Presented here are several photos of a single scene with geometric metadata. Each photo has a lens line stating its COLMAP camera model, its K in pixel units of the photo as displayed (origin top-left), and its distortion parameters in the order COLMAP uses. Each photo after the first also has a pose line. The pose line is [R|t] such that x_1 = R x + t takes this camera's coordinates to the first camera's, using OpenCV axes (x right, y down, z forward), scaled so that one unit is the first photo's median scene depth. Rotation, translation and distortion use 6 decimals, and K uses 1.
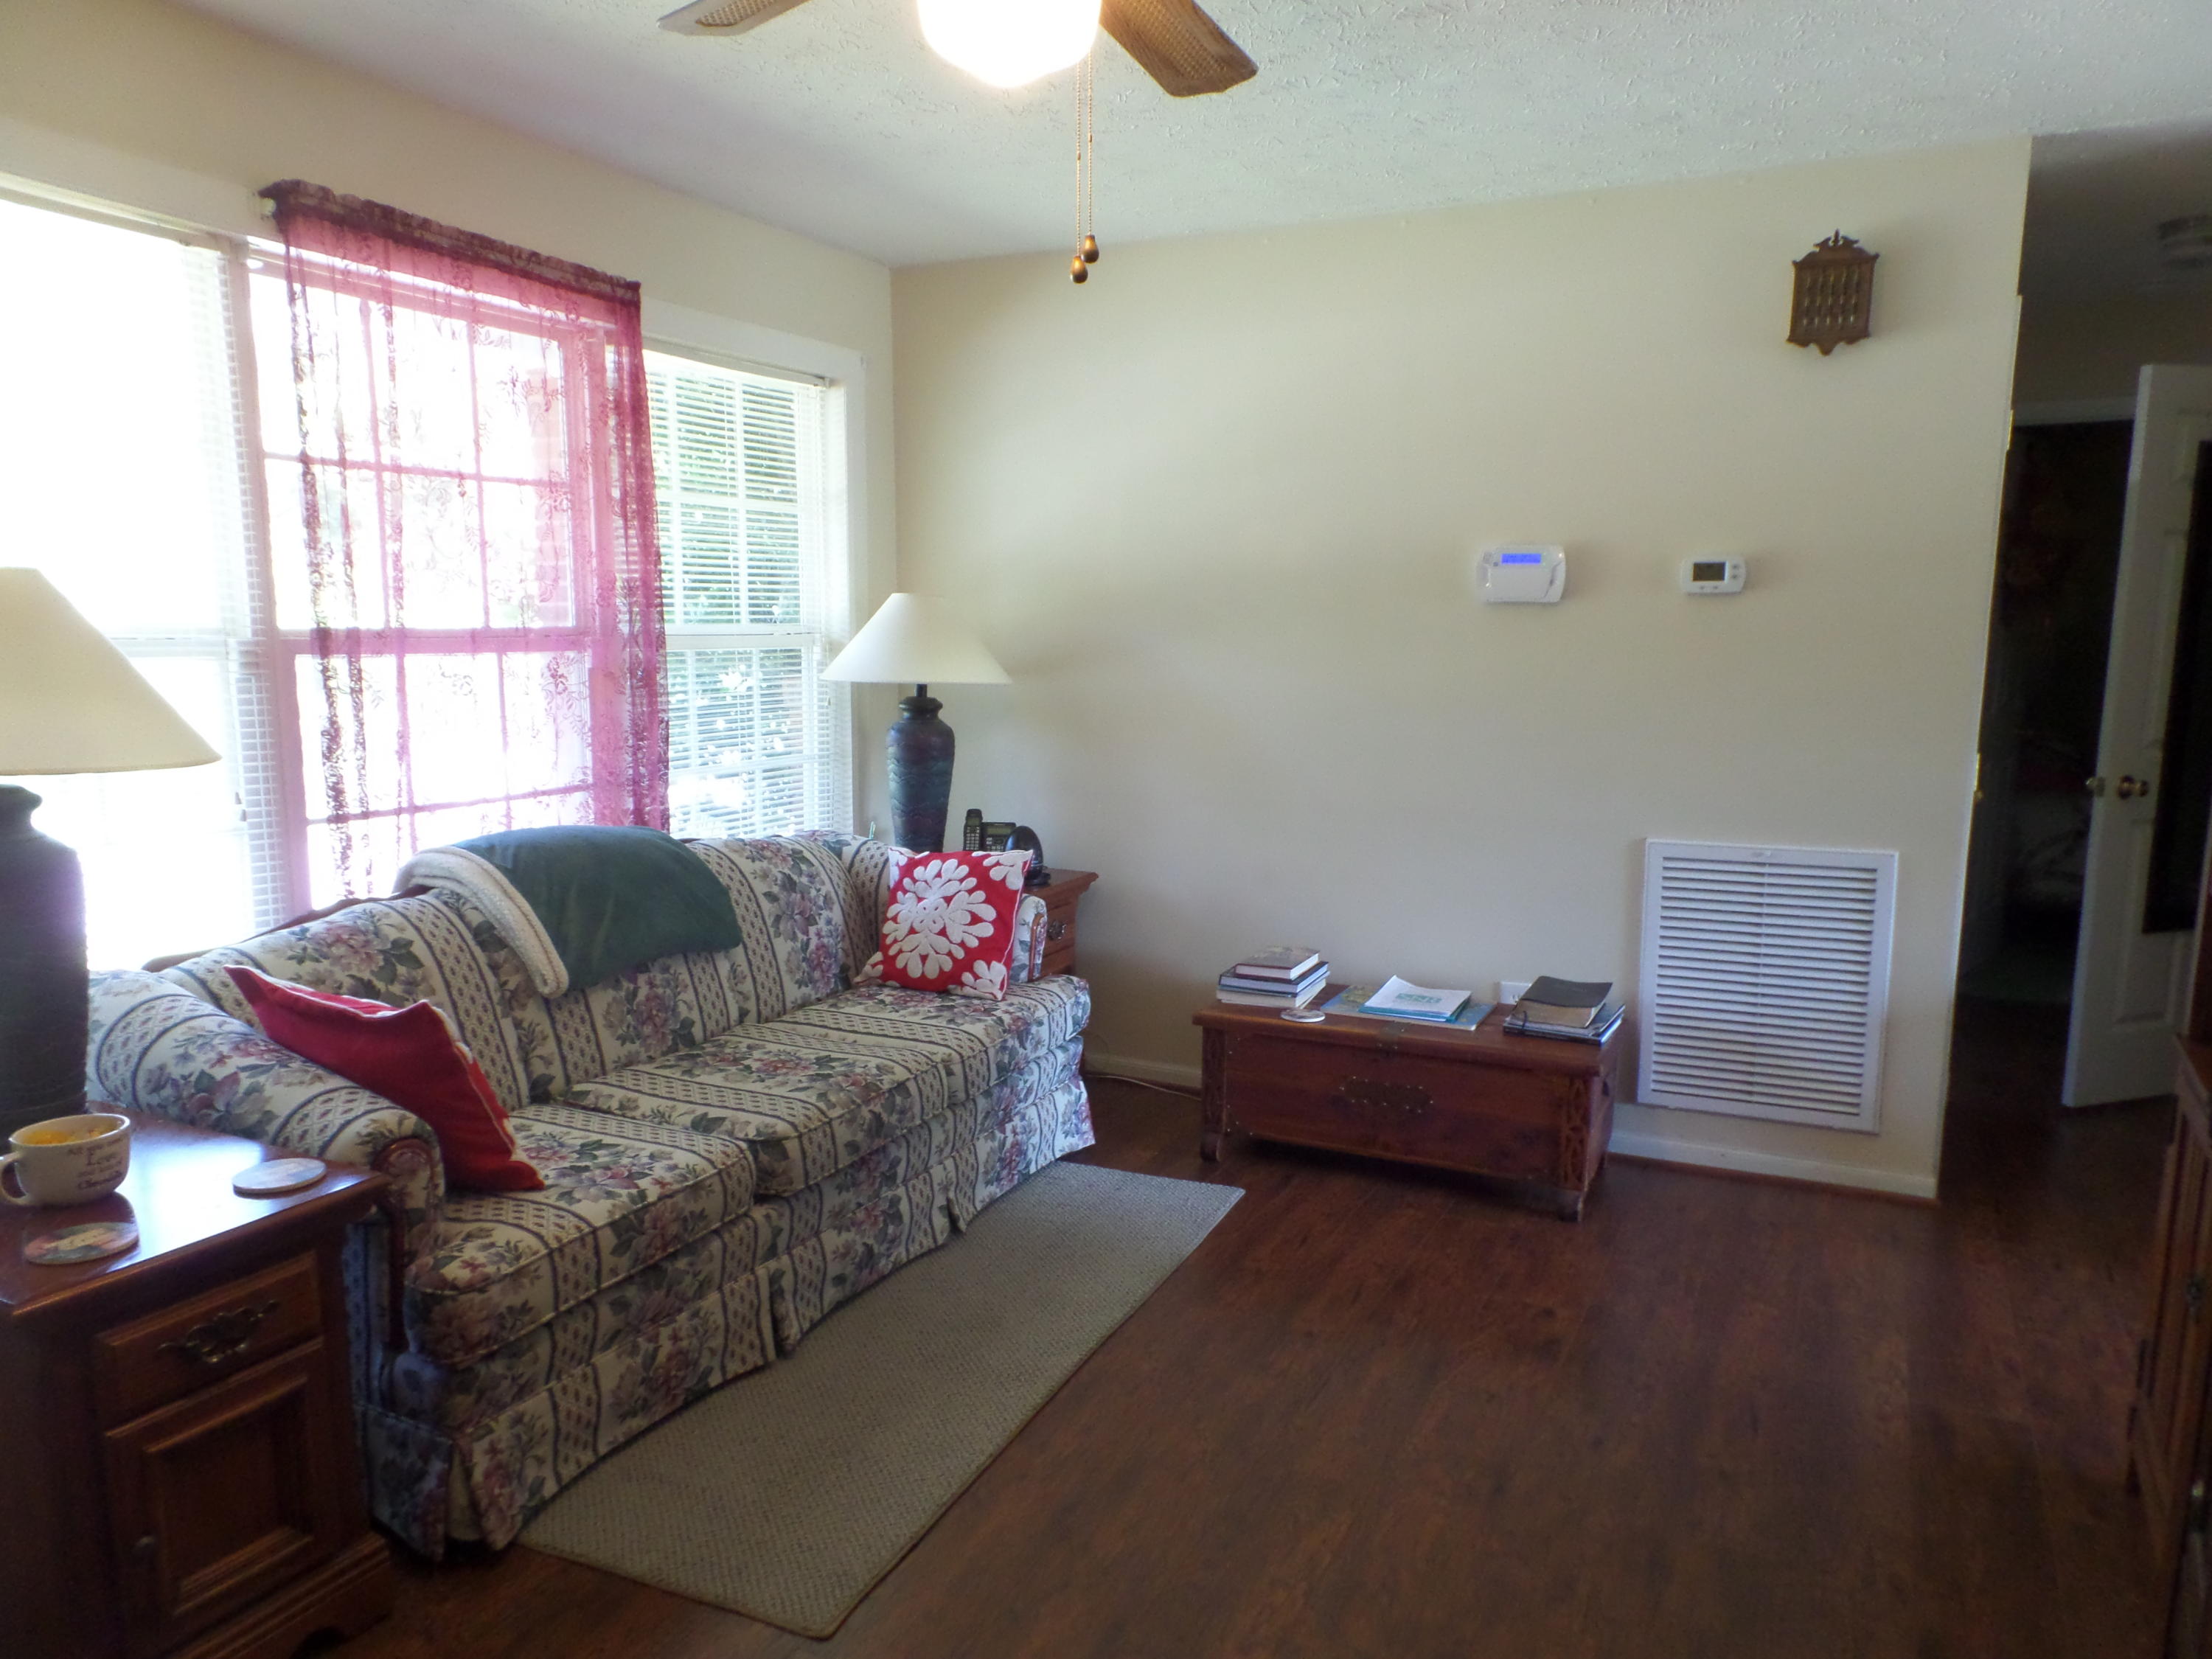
lens RADIAL K [[1539.1, 0, 1107.1], [0, 1539.1, 841.3], [0, 0, 1]] dist [0.031493, -0.000668]
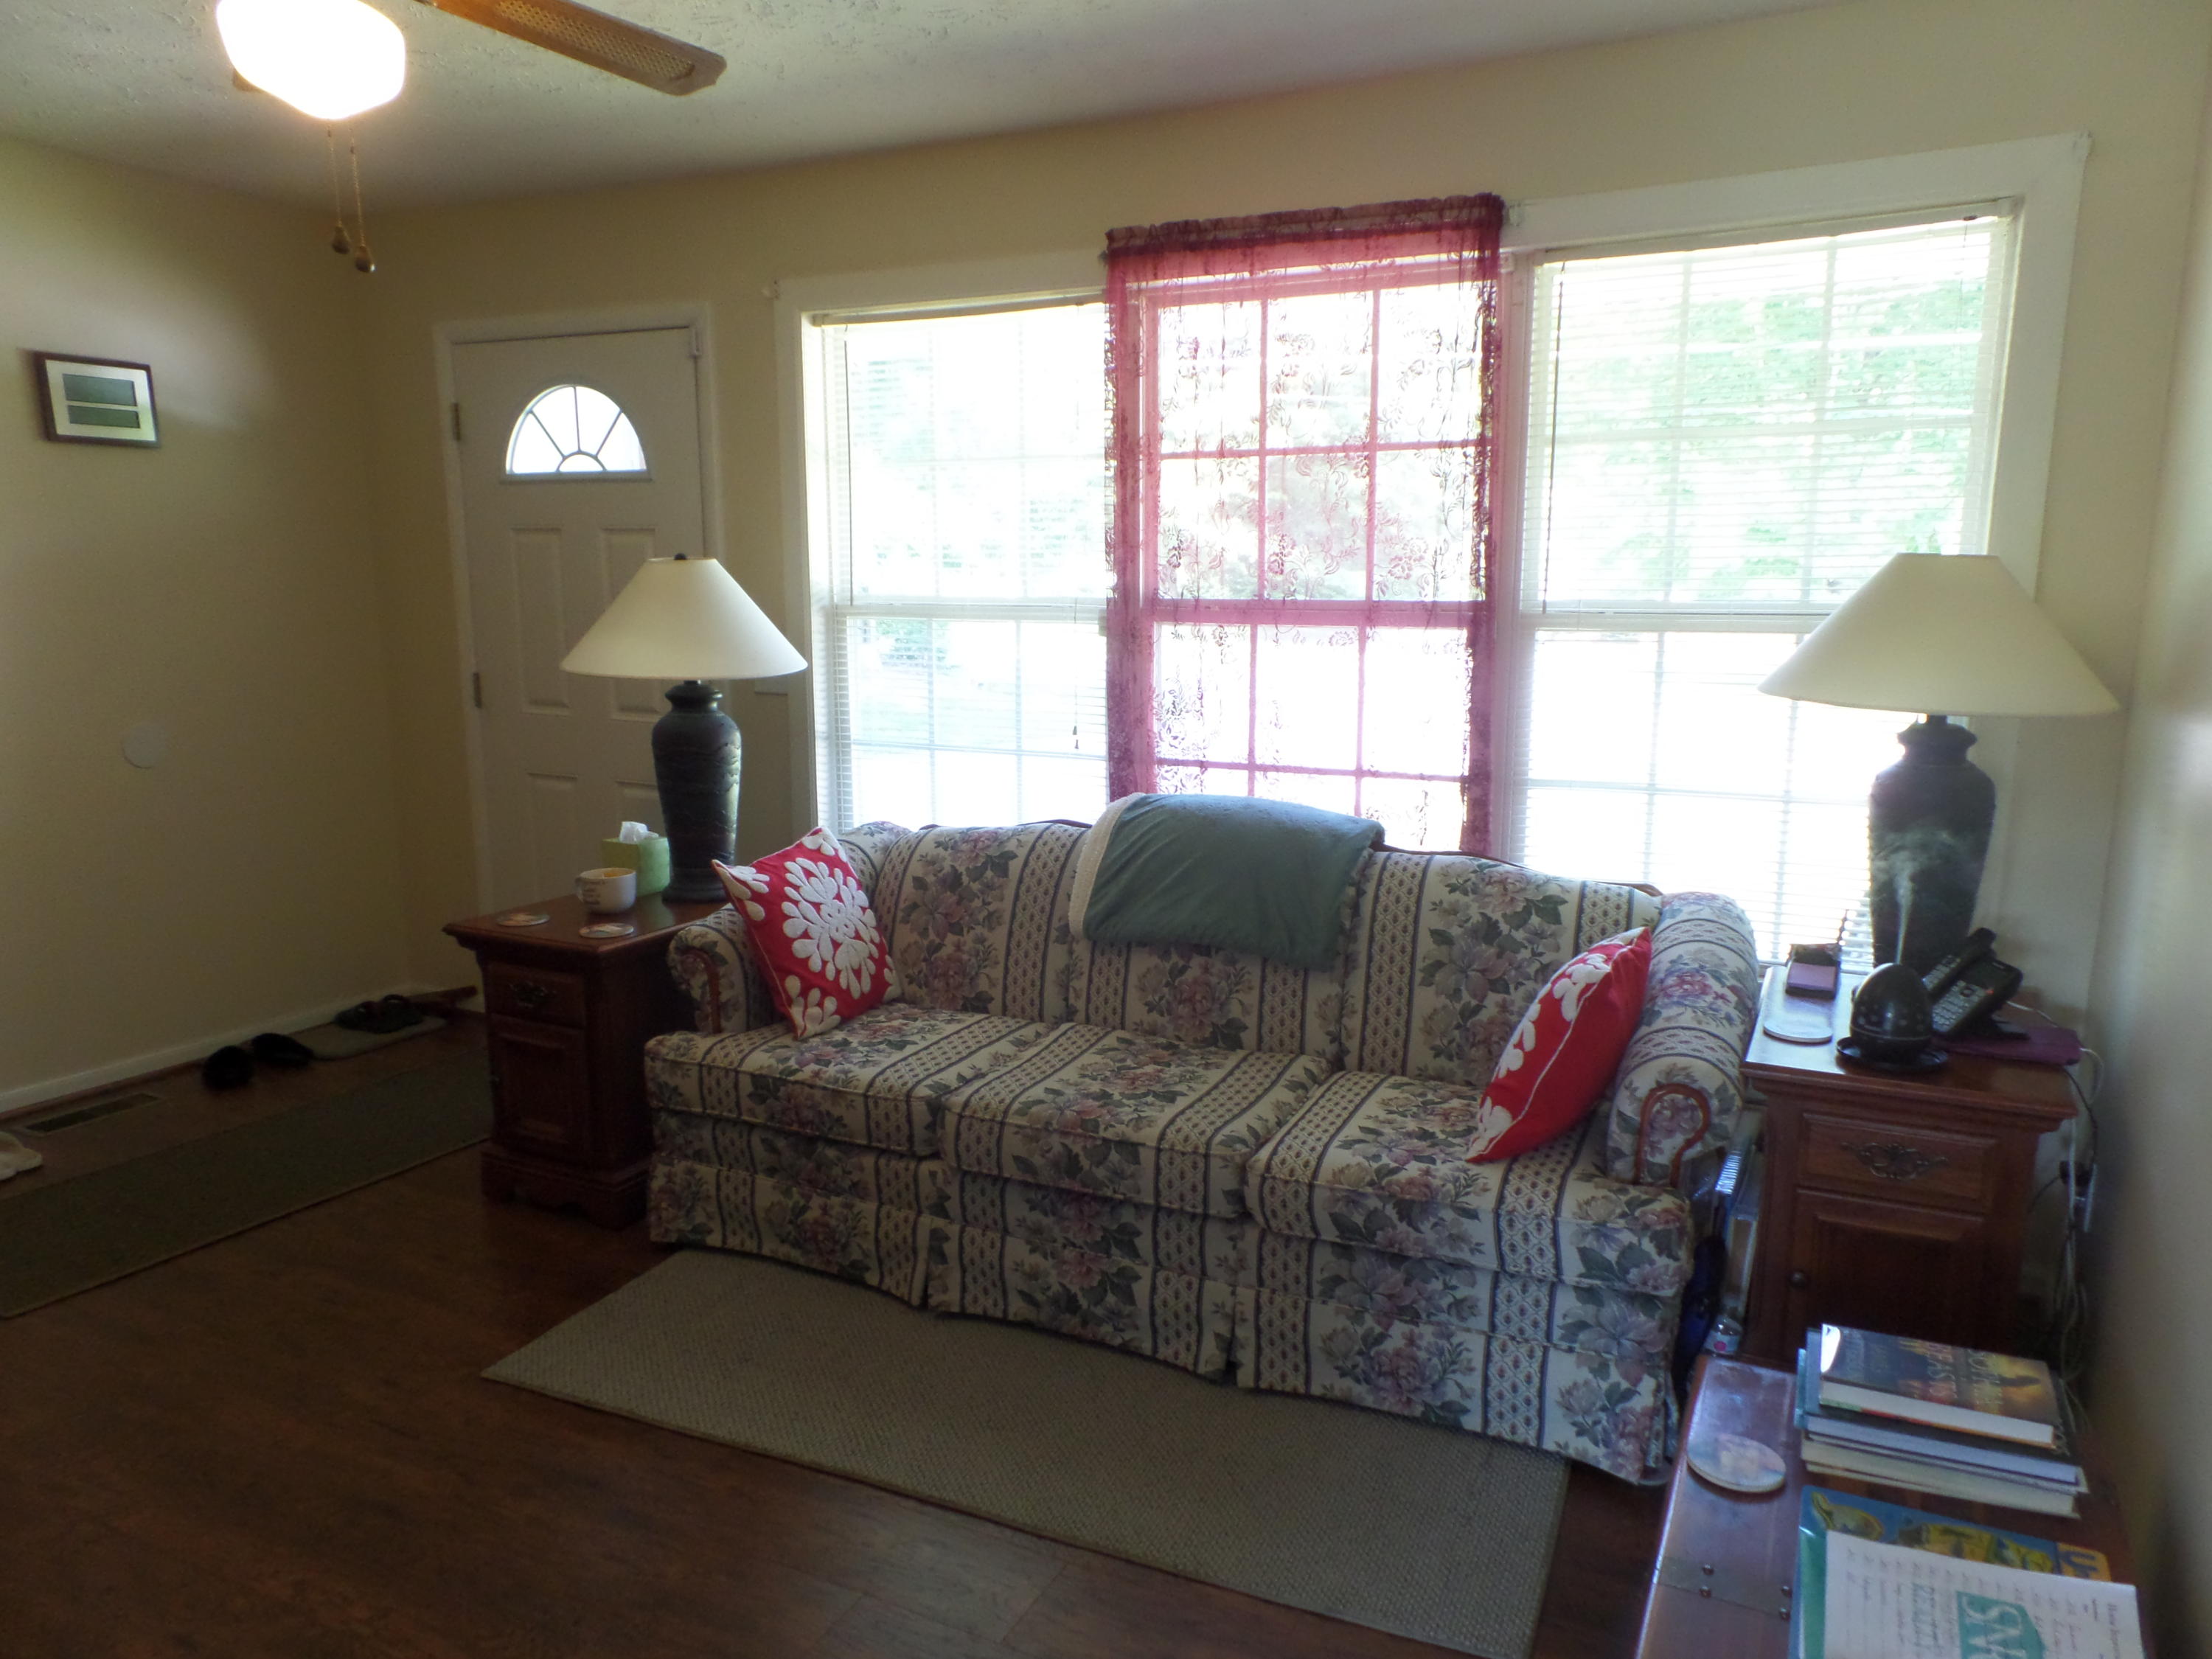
lens RADIAL K [[1539.1, 0, 1107.1], [0, 1539.1, 841.3], [0, 0, 1]] dist [0.031493, -0.000668]
pose [[-0.010661, 0.167026, -0.985895, 0.662870], [-0.141802, 0.975734, 0.166838, -0.142286], [0.989838, 0.141581, 0.013282, 0.933152]]
